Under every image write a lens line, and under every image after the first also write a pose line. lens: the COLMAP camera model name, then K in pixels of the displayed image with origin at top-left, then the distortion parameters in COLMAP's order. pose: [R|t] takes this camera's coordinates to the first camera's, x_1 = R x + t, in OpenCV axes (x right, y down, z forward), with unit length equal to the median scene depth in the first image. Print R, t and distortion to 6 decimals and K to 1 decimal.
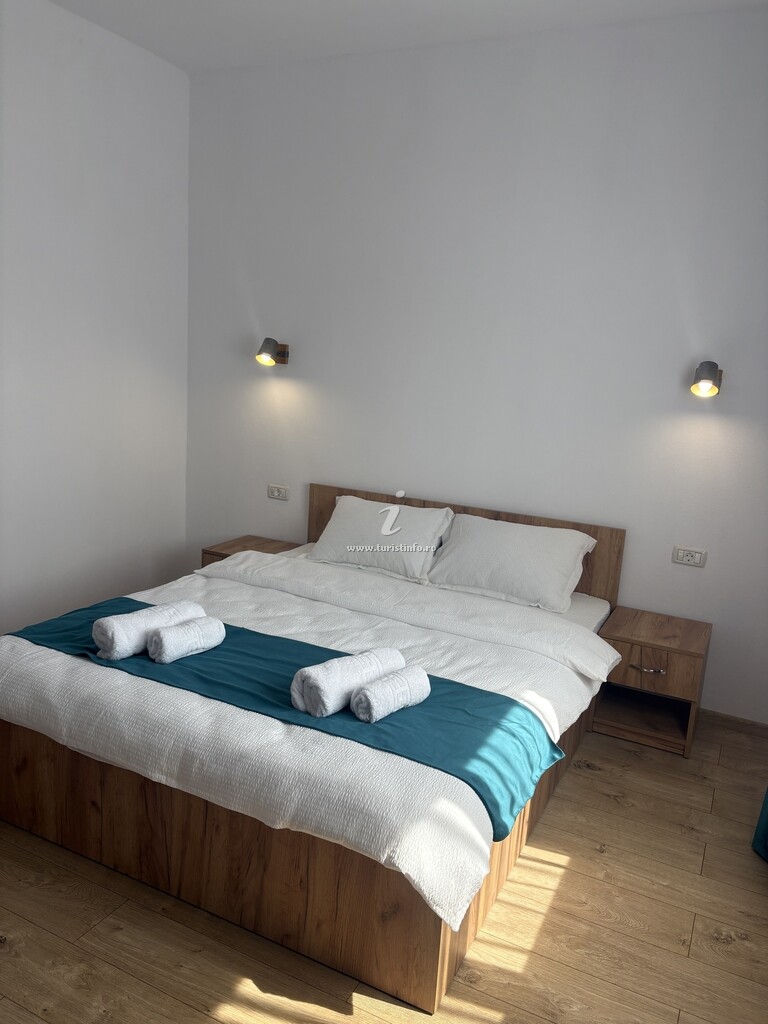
lens RADIAL K [[752.0, 0, 384.0], [0, 752.0, 512.0], [0, 0, 1]] dist [0.022586, -0.037864]
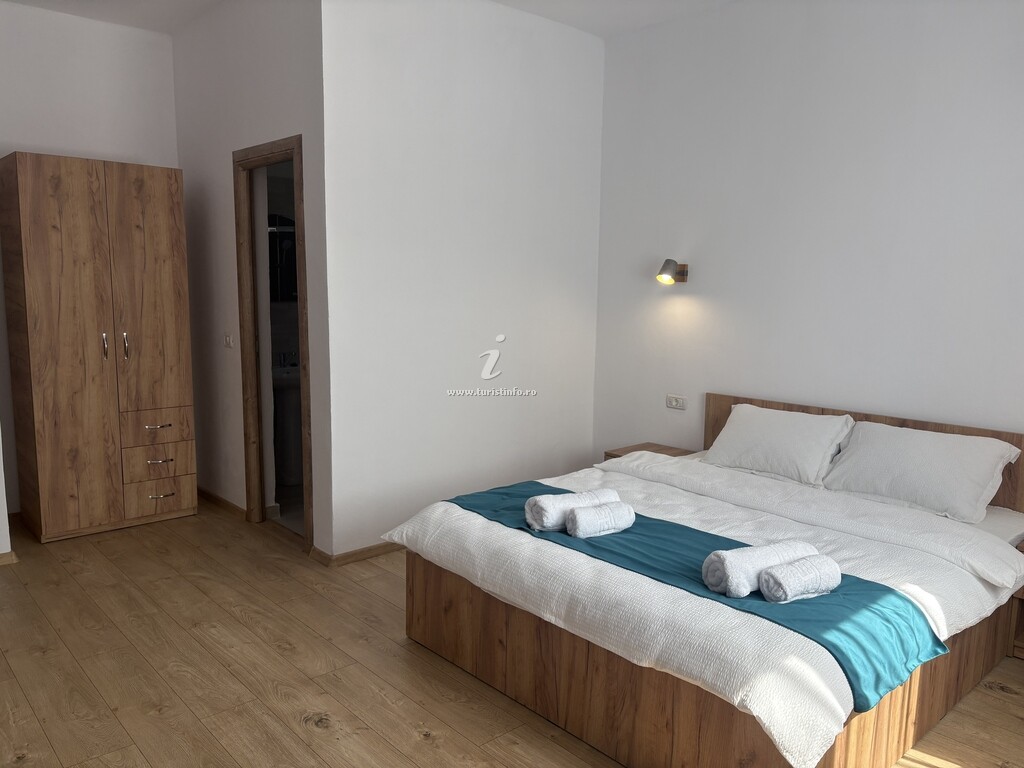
lens RADIAL K [[752.0, 0, 512.0], [0, 752.0, 384.0], [0, 0, 1]] dist [0.022586, -0.037864]
pose [[0.927023, -0.005299, -0.374968, 0.079849], [-0.024836, 0.996837, -0.075489, 0.064639], [0.374182, 0.079292, 0.923959, -0.127238]]
